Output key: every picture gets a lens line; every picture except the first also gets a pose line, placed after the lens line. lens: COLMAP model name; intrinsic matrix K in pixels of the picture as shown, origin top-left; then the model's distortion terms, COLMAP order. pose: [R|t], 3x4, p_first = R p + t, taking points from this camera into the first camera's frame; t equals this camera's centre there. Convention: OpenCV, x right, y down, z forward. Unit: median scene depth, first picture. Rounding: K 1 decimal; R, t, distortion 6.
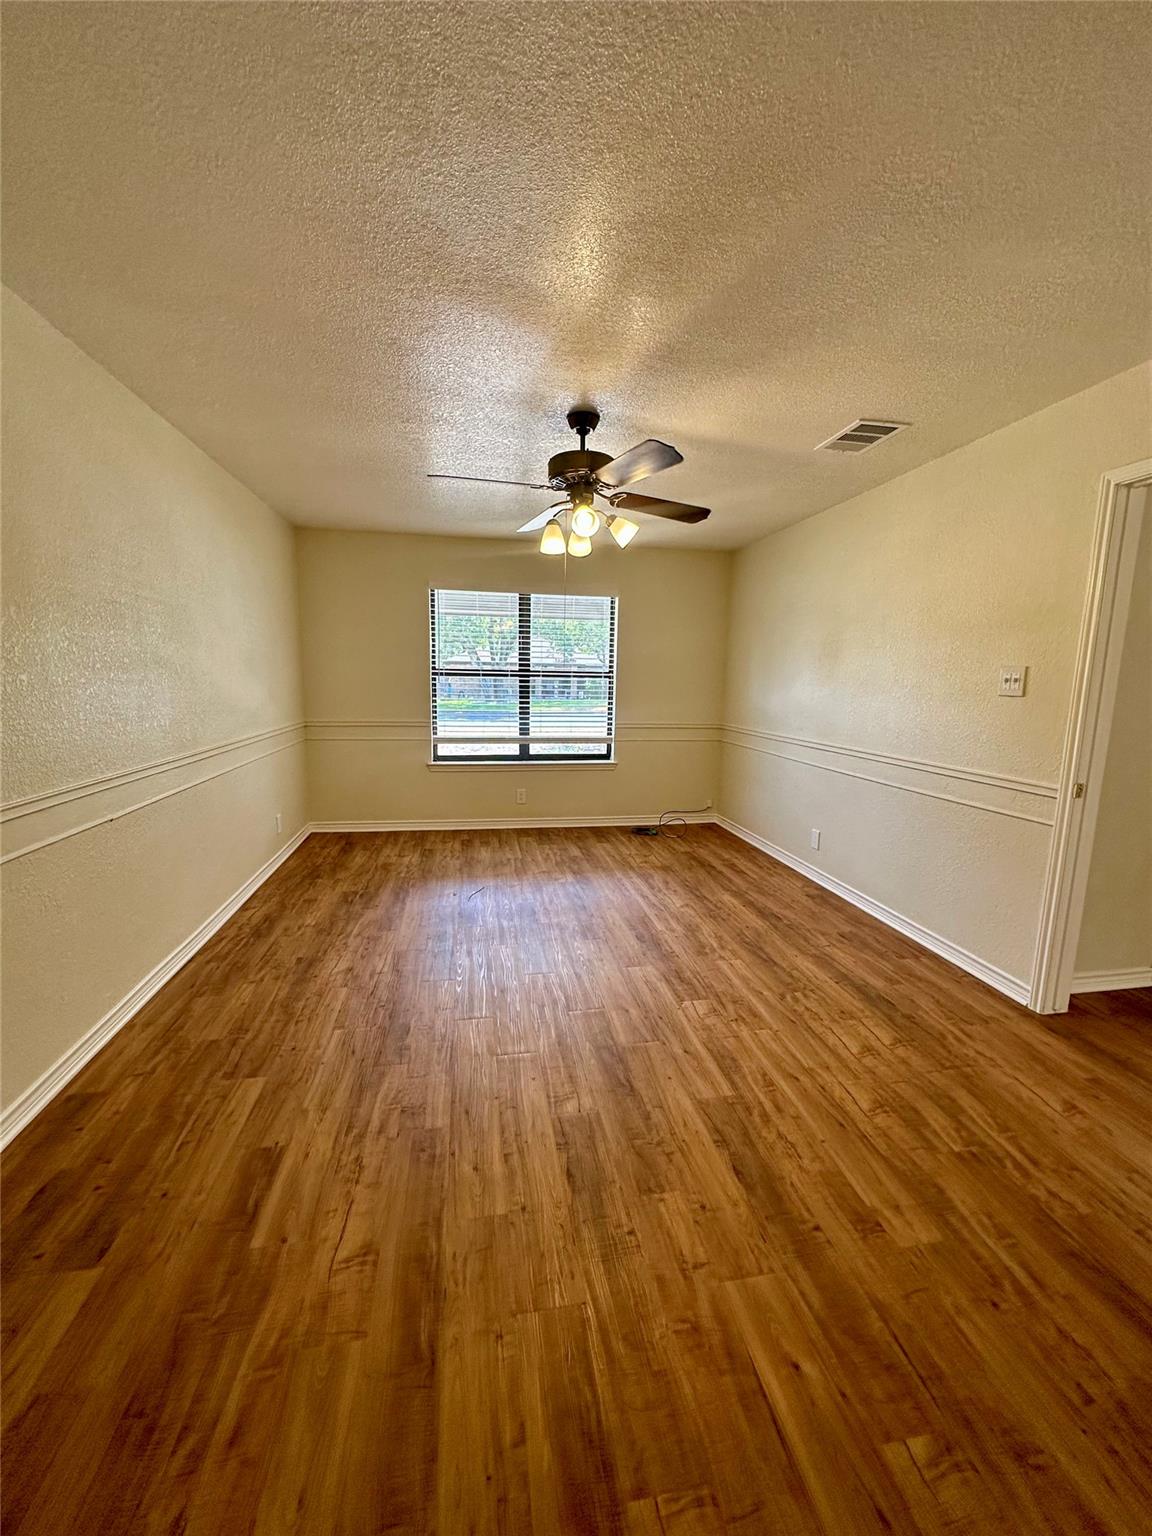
lens RADIAL K [[612.7, 0, 575.6], [0, 612.7, 766.4], [0, 0, 1]] dist [-0.002212, 0.000771]
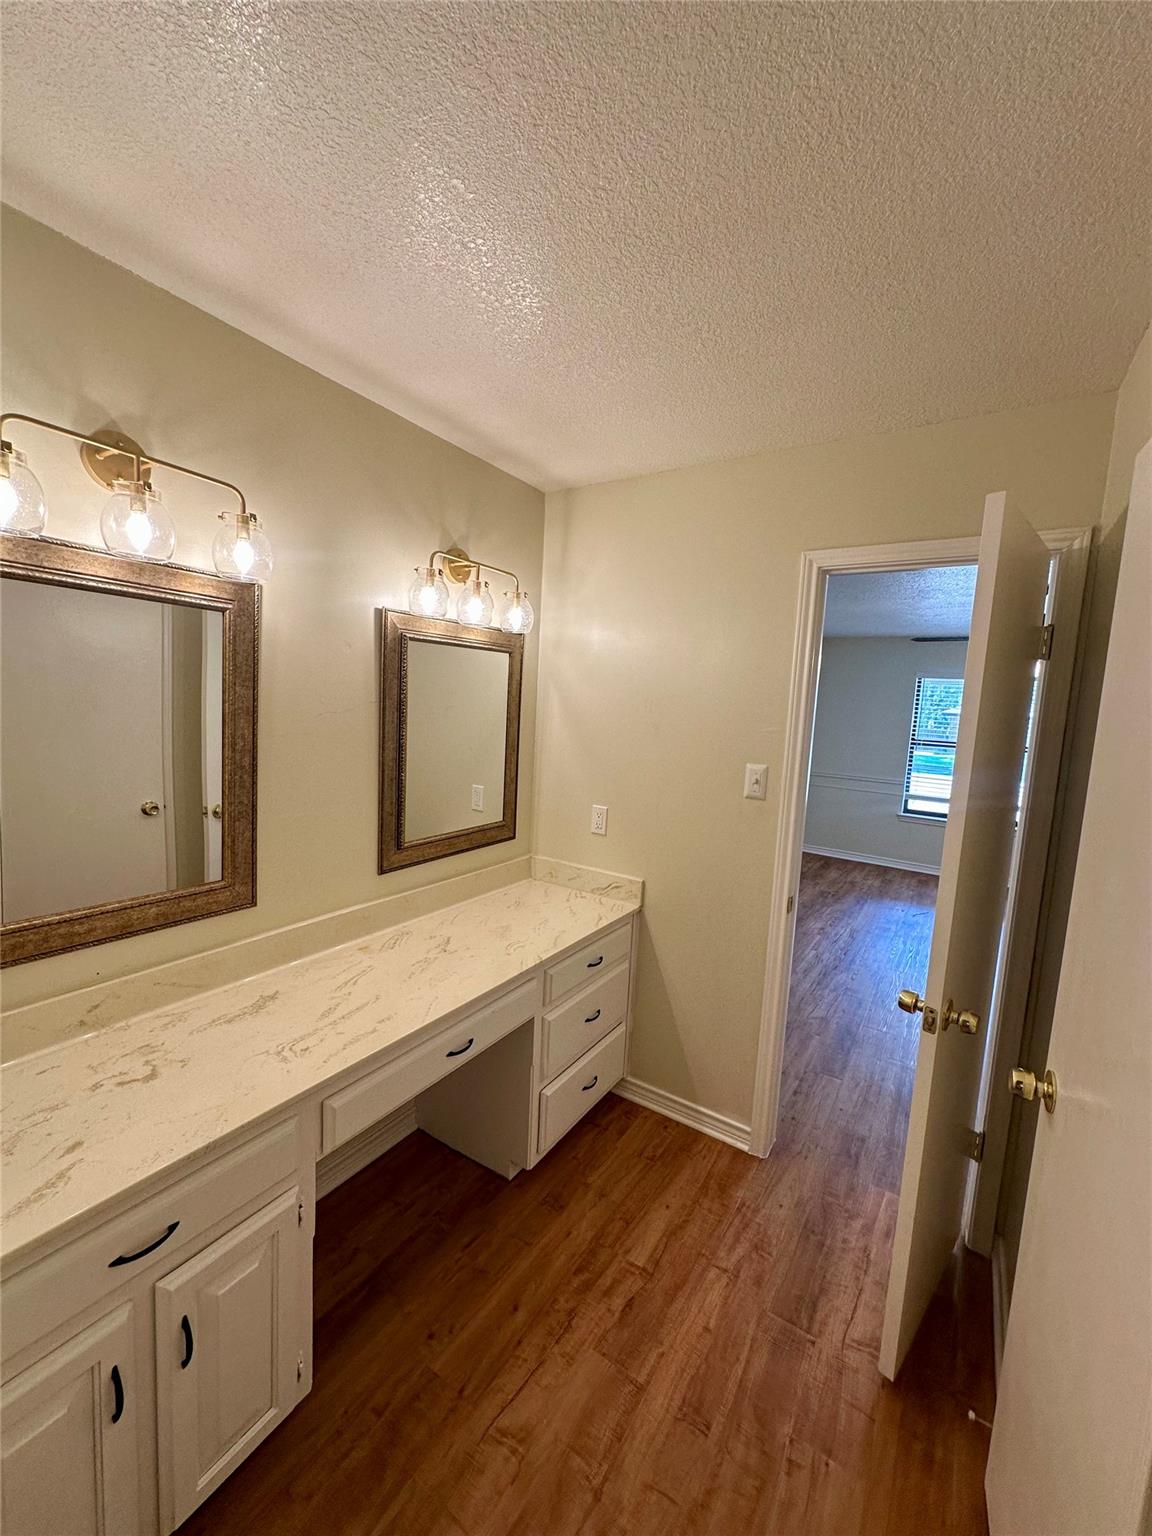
lens RADIAL K [[612.7, 0, 574.3], [0, 612.7, 765.5], [0, 0, 1]] dist [-0.002212, 0.000771]
pose [[0.727839, 0.087429, -0.680151, 0.167483], [-0.136664, 0.990437, -0.018932, 0.015335], [0.671992, 0.106732, 0.732827, -0.517146]]
